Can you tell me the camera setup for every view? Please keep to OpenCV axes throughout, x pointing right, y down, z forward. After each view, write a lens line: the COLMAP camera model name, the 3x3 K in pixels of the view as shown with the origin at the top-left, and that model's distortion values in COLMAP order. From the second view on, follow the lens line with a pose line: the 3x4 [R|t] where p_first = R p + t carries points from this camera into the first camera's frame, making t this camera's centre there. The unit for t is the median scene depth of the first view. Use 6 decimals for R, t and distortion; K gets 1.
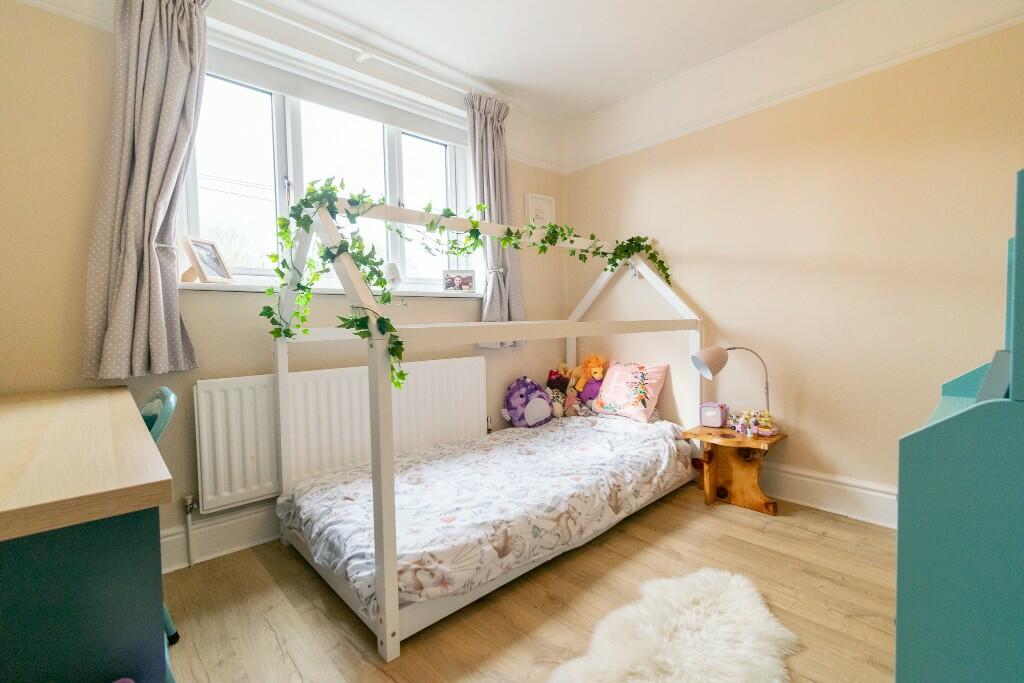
lens RADIAL K [[453.0, 0, 512.4], [0, 453.0, 338.7], [0, 0, 1]] dist [0.006598, -0.002377]
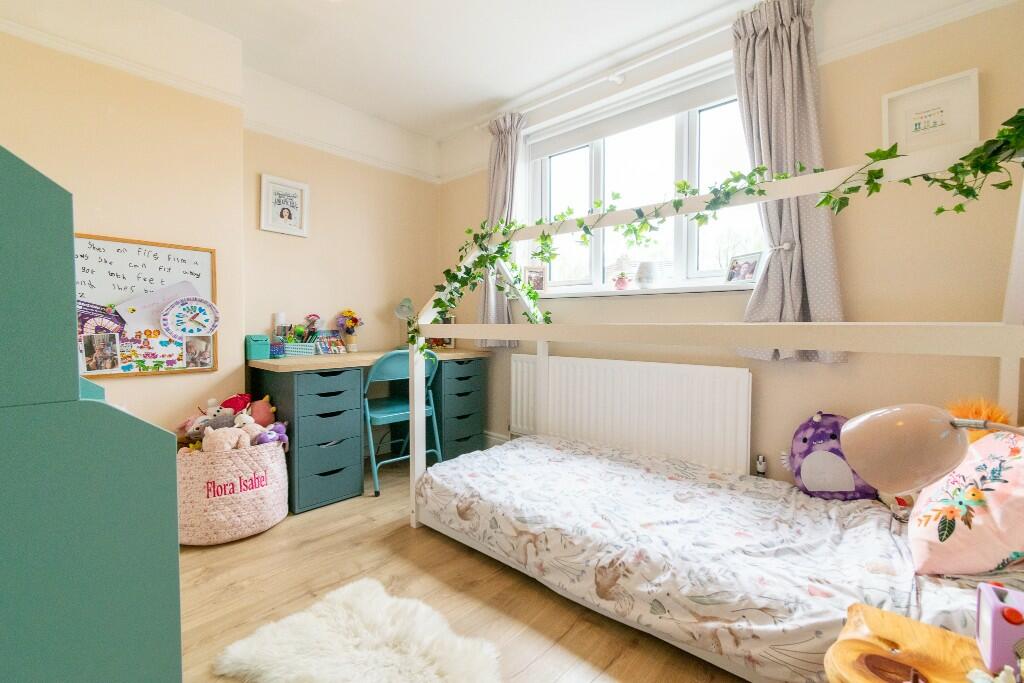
lens RADIAL K [[453.0, 0, 512.3], [0, 453.0, 336.5], [0, 0, 1]] dist [0.006598, -0.002377]
pose [[0.088102, 0.050616, -0.994825, 0.880006], [-0.040763, 0.998055, 0.047170, -0.045251], [0.995277, 0.036396, 0.089994, 0.766540]]
